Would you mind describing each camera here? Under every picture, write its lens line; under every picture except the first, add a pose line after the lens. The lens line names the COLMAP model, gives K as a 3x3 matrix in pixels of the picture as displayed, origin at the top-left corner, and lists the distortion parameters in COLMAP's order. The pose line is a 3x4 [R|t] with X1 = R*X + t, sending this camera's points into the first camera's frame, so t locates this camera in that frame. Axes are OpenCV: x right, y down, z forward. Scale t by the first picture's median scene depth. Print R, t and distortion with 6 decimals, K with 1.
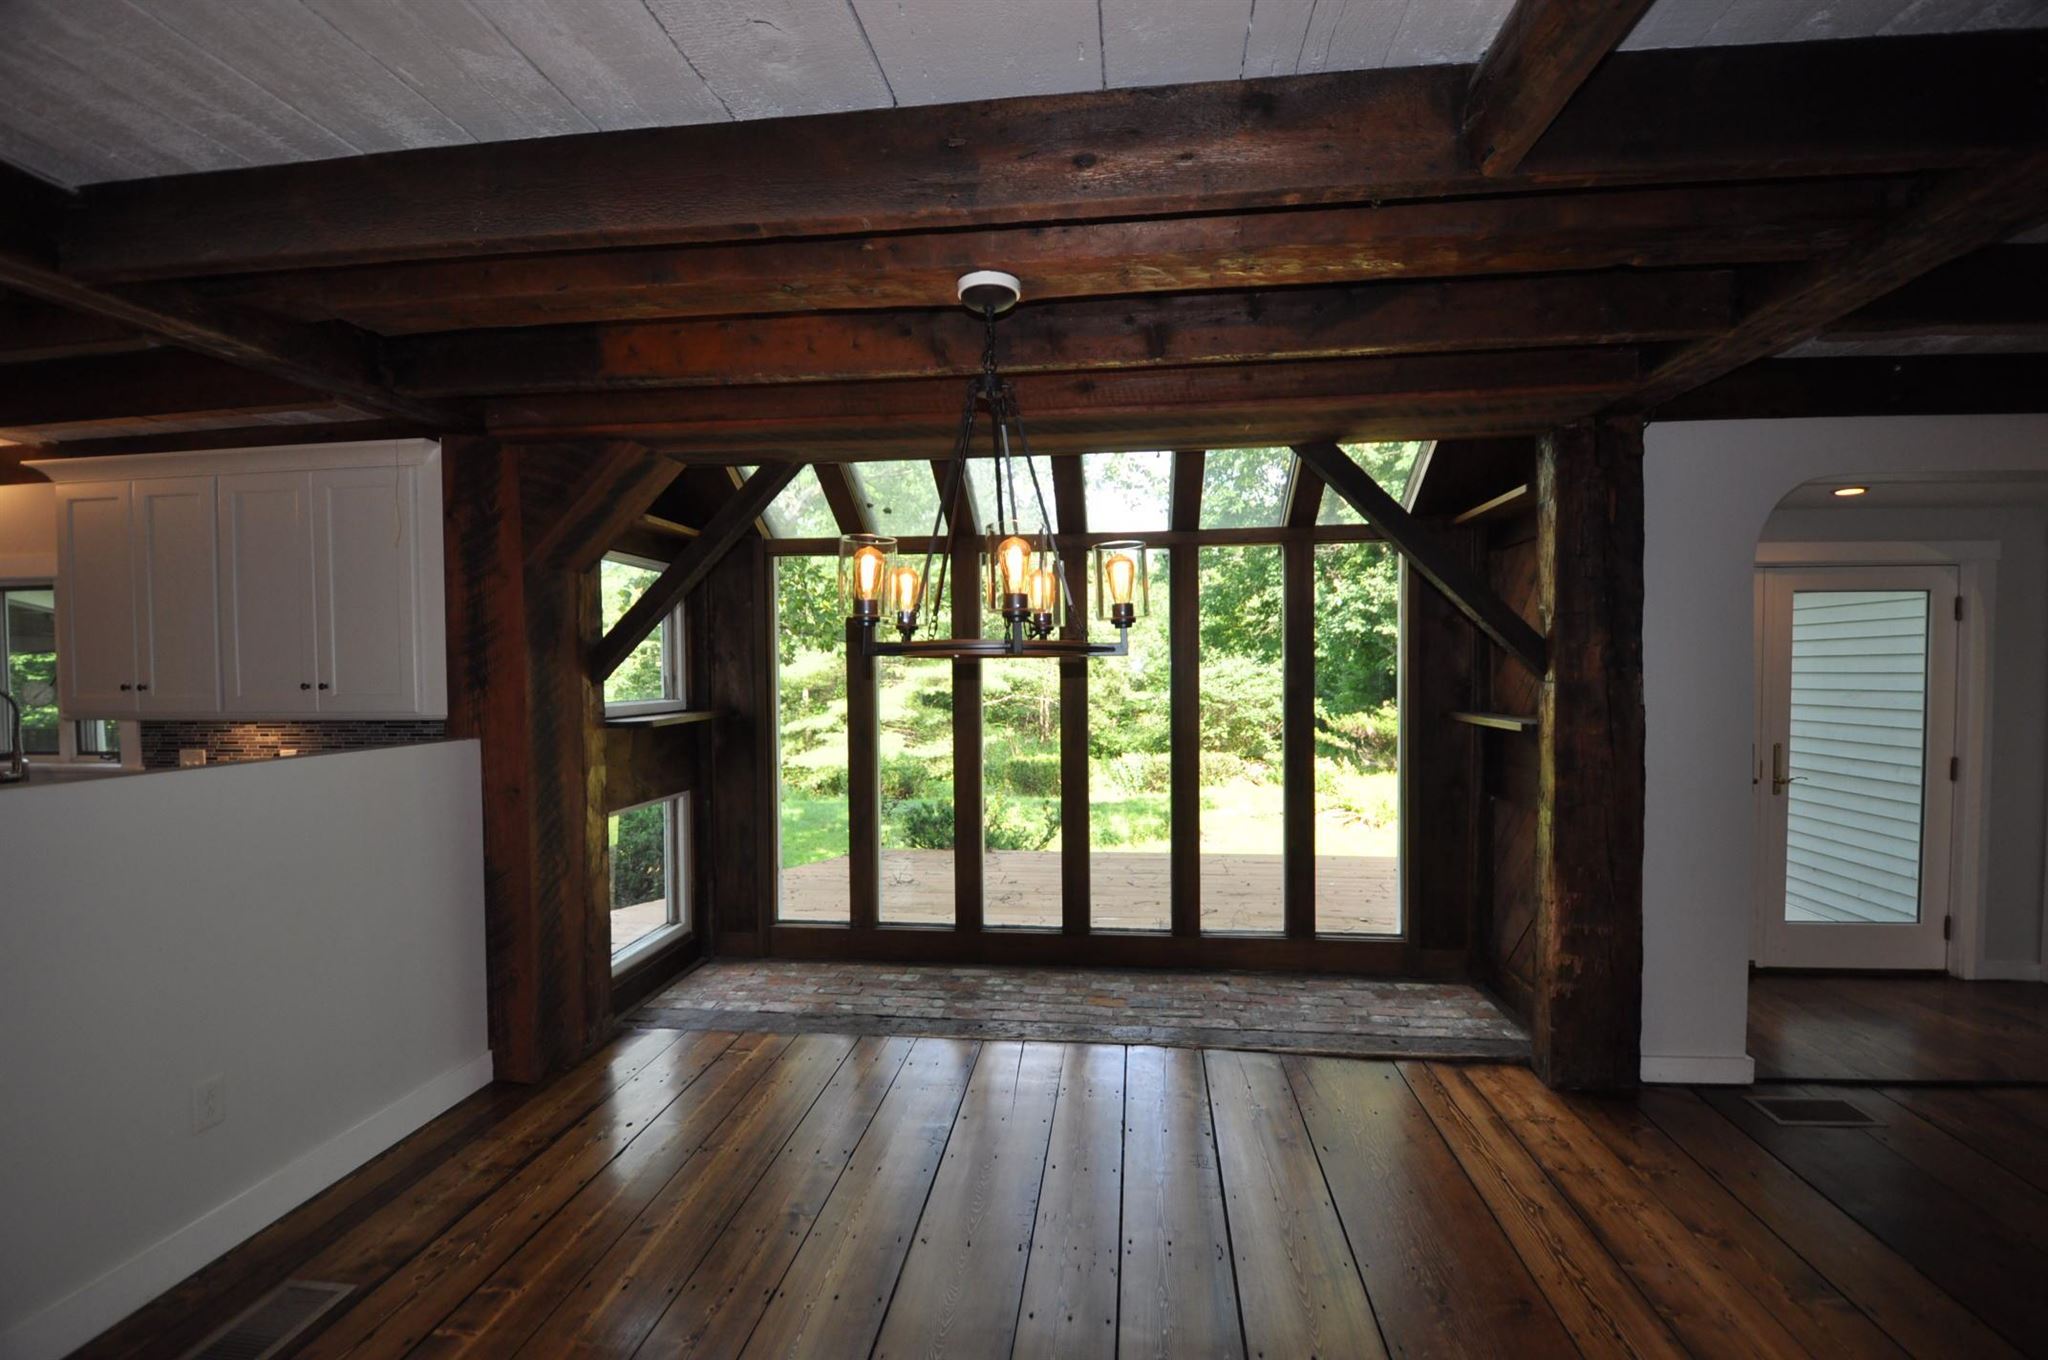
lens RADIAL K [[903.9, 0, 1031.5], [0, 903.9, 687.1], [0, 0, 1]] dist [-0.001150, -0.013064]
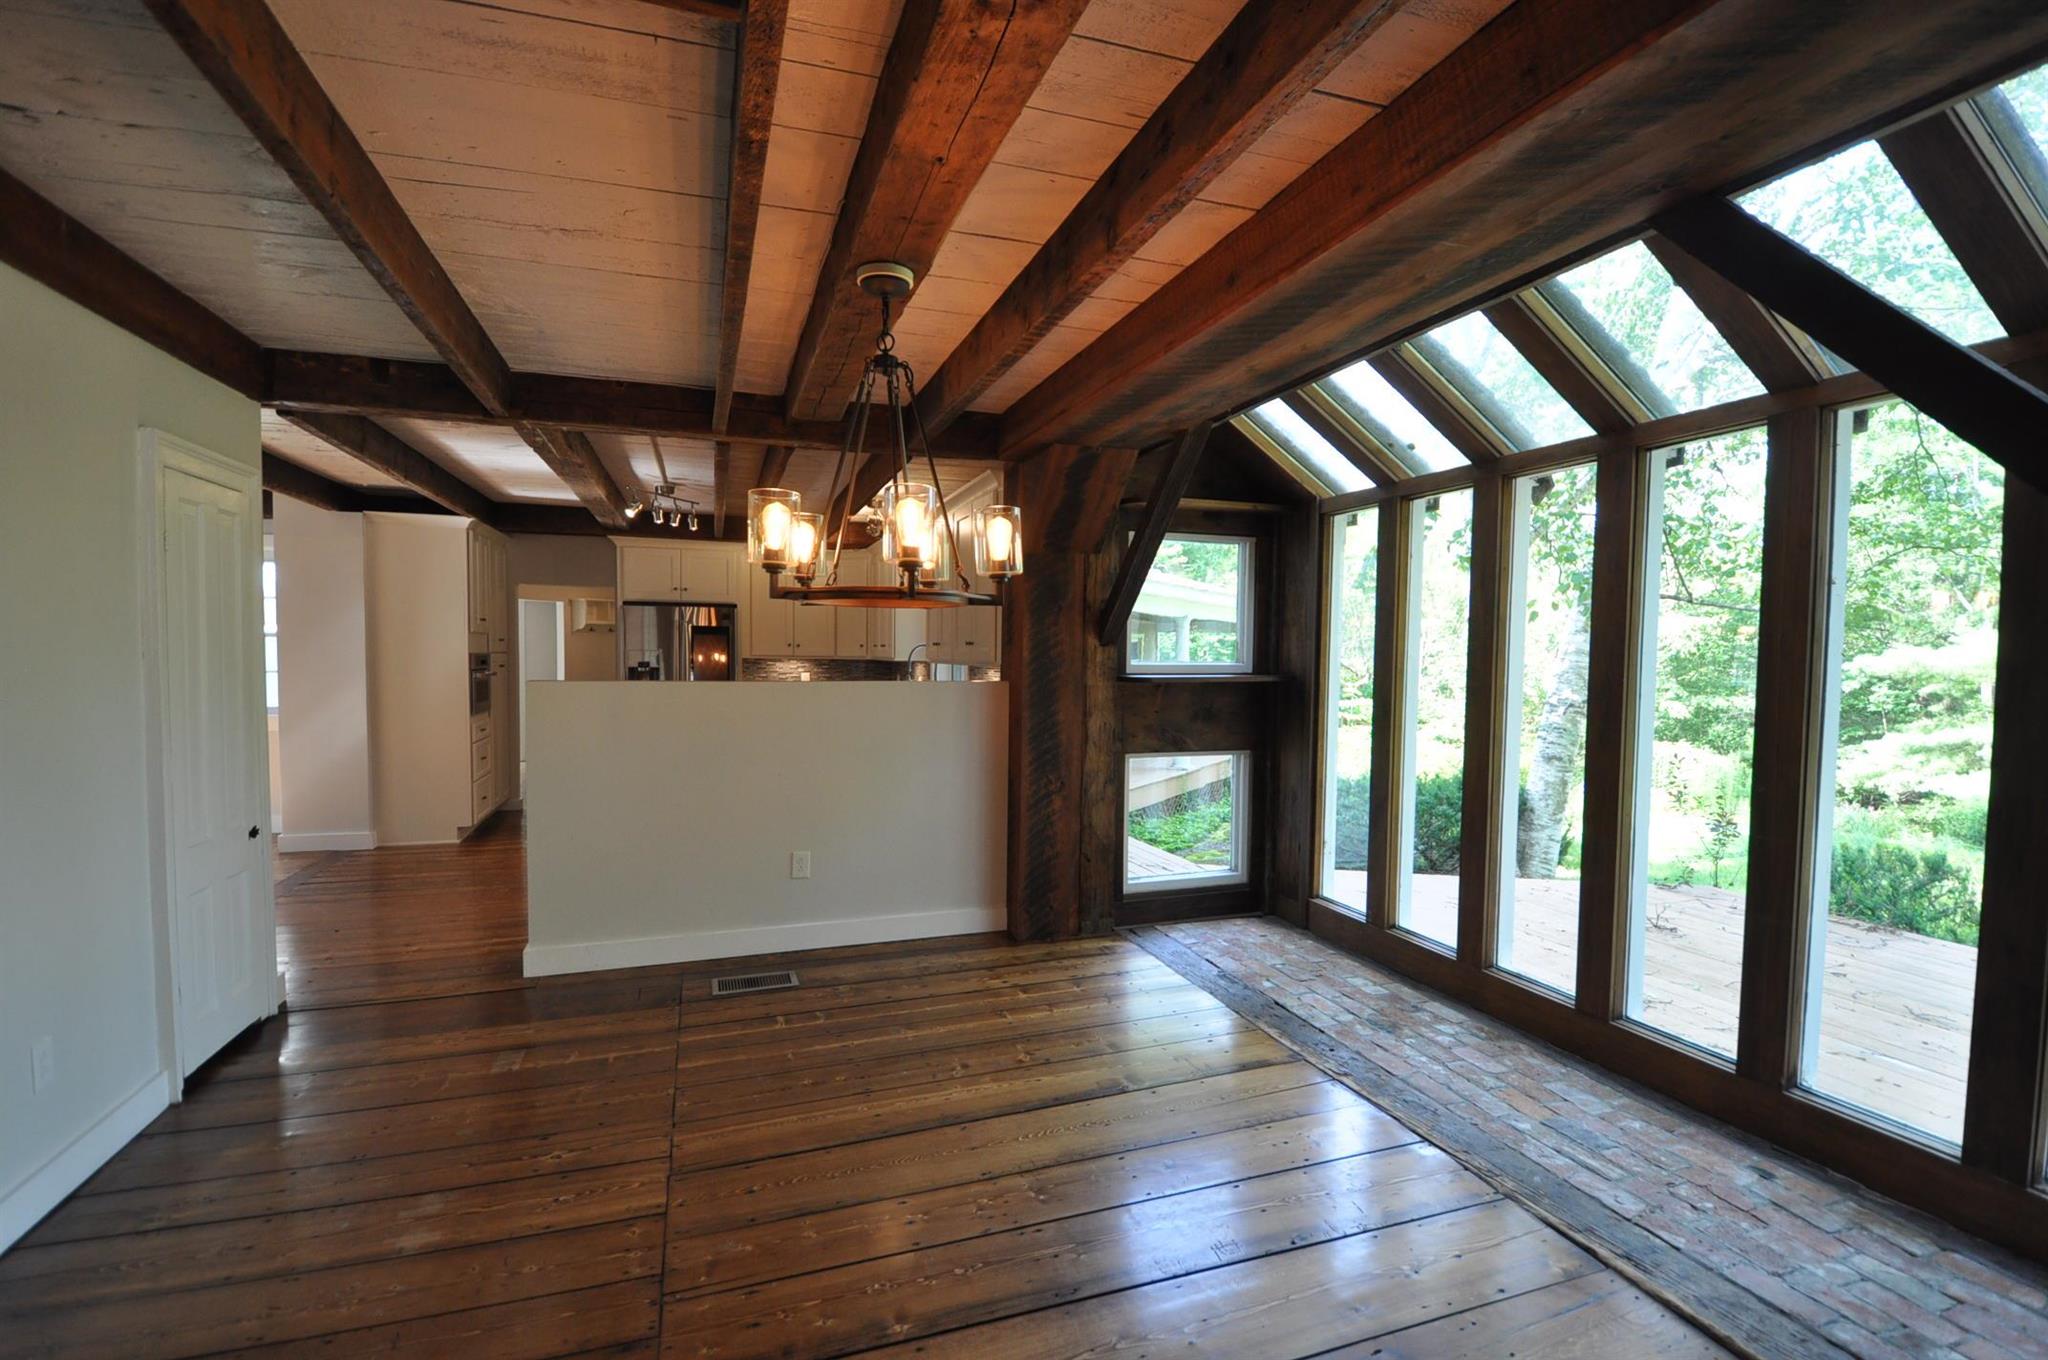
lens RADIAL K [[949.5, 0, 1024.0], [0, 949.5, 680.0], [0, 0, 1]] dist [-0.002251, -0.016403]
pose [[0.426445, 0.044785, -0.903404, 0.559831], [-0.033232, 0.998875, 0.033831, 0.004950], [0.903903, 0.015595, 0.427453, 0.318553]]
